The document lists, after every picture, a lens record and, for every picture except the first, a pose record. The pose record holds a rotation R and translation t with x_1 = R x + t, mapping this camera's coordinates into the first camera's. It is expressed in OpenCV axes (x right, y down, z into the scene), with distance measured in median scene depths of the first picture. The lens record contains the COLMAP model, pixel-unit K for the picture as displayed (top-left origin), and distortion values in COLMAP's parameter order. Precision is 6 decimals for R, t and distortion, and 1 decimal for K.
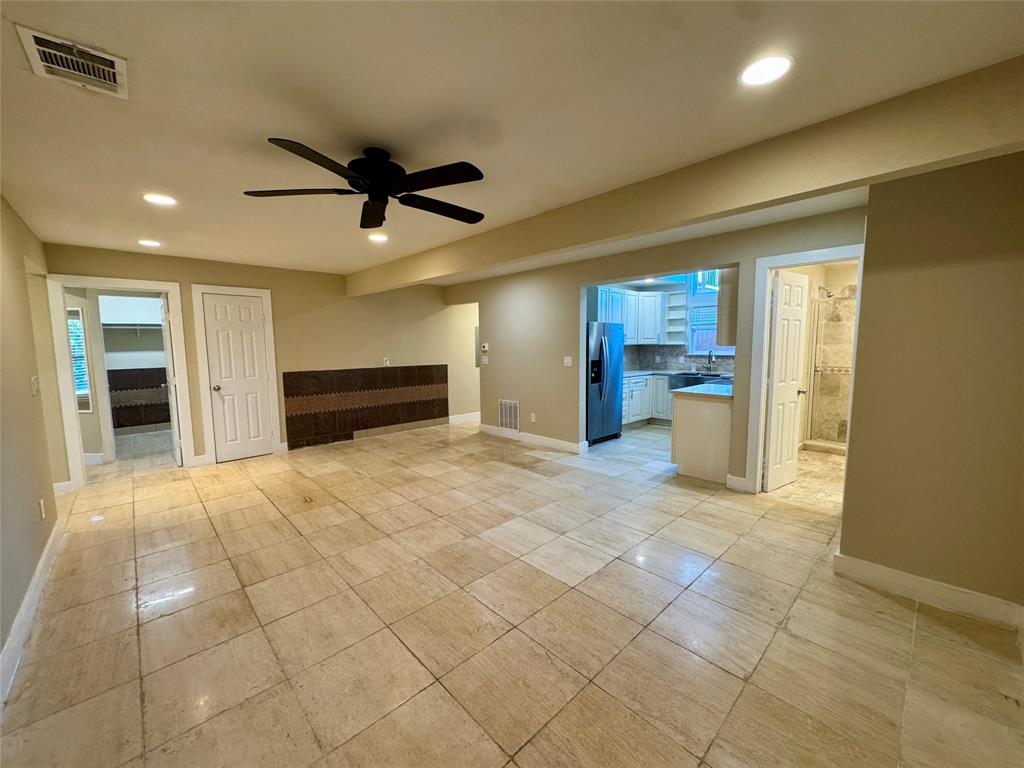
lens RADIAL K [[407.2, 0, 513.1], [0, 407.2, 383.6], [0, 0, 1]] dist [-0.004848, 0.001081]
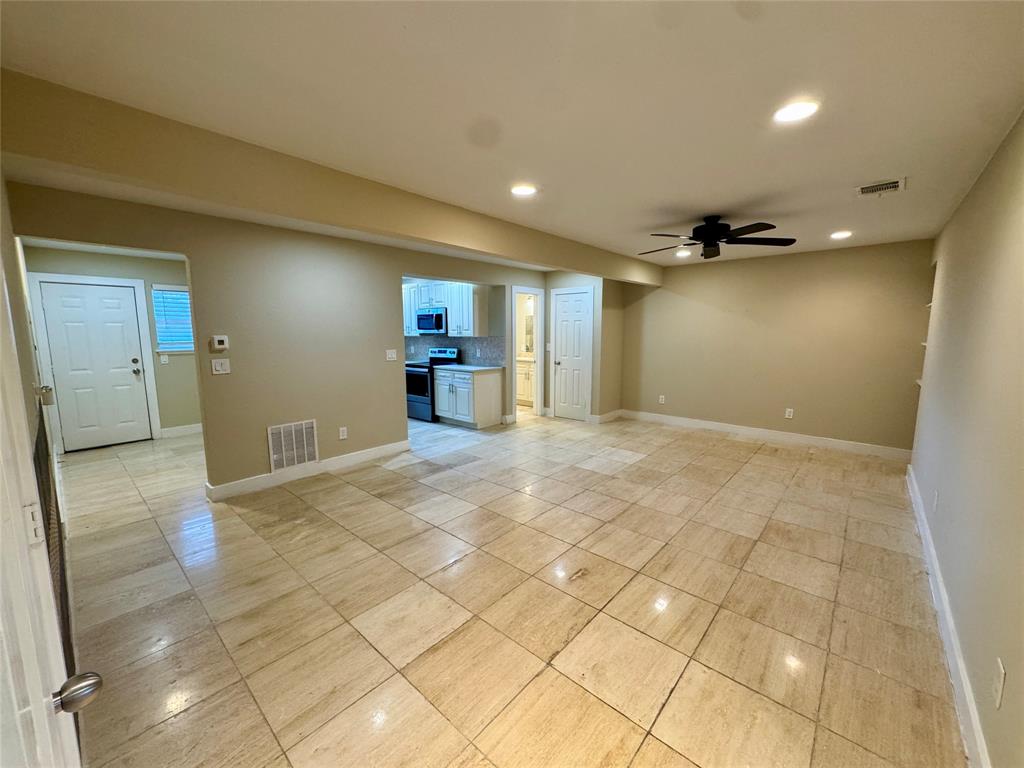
lens RADIAL K [[407.2, 0, 512.2], [0, 407.2, 383.9], [0, 0, 1]] dist [-0.004848, 0.001081]
pose [[-0.086101, -0.118689, 0.989191, -0.897929], [0.102210, 0.986587, 0.127273, -0.089509], [-0.991030, 0.112063, -0.072815, 0.909729]]
